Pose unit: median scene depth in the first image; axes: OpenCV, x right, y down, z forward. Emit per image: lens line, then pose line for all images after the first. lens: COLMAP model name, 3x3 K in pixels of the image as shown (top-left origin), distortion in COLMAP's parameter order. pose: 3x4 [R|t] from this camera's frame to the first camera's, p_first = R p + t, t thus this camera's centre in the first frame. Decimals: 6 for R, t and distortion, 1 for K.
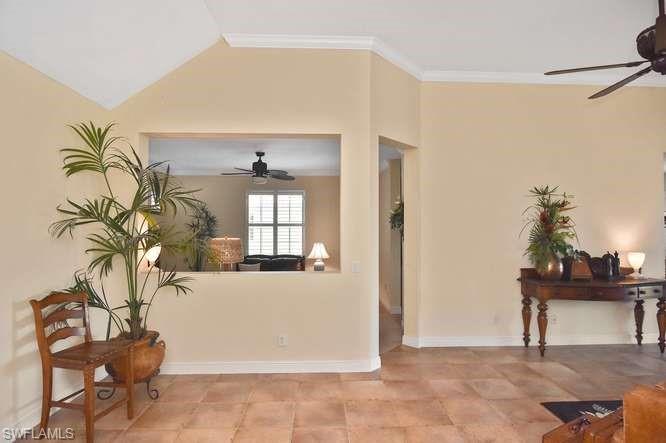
lens RADIAL K [[376.0, 0, 321.4], [0, 376.0, 224.5], [0, 0, 1]] dist [-0.006742, -0.002903]
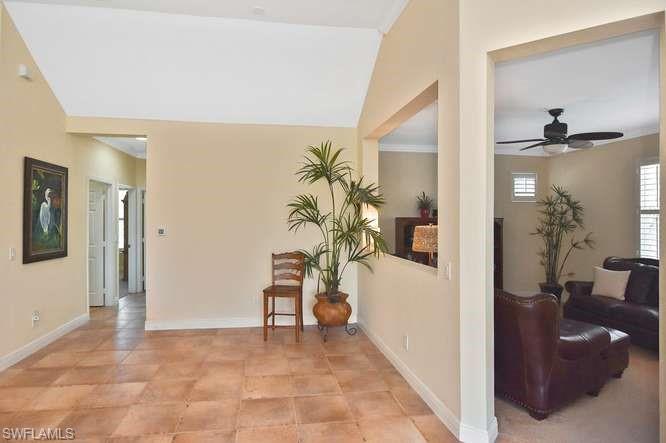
lens RADIAL K [[376.0, 0, 321.4], [0, 376.0, 224.5], [0, 0, 1]] dist [-0.006742, -0.002903]
pose [[0.102255, 0.023322, -0.994485, 0.620042], [0.002968, 0.999714, 0.023750, 0.009174], [0.994754, -0.005381, 0.102156, 0.597961]]
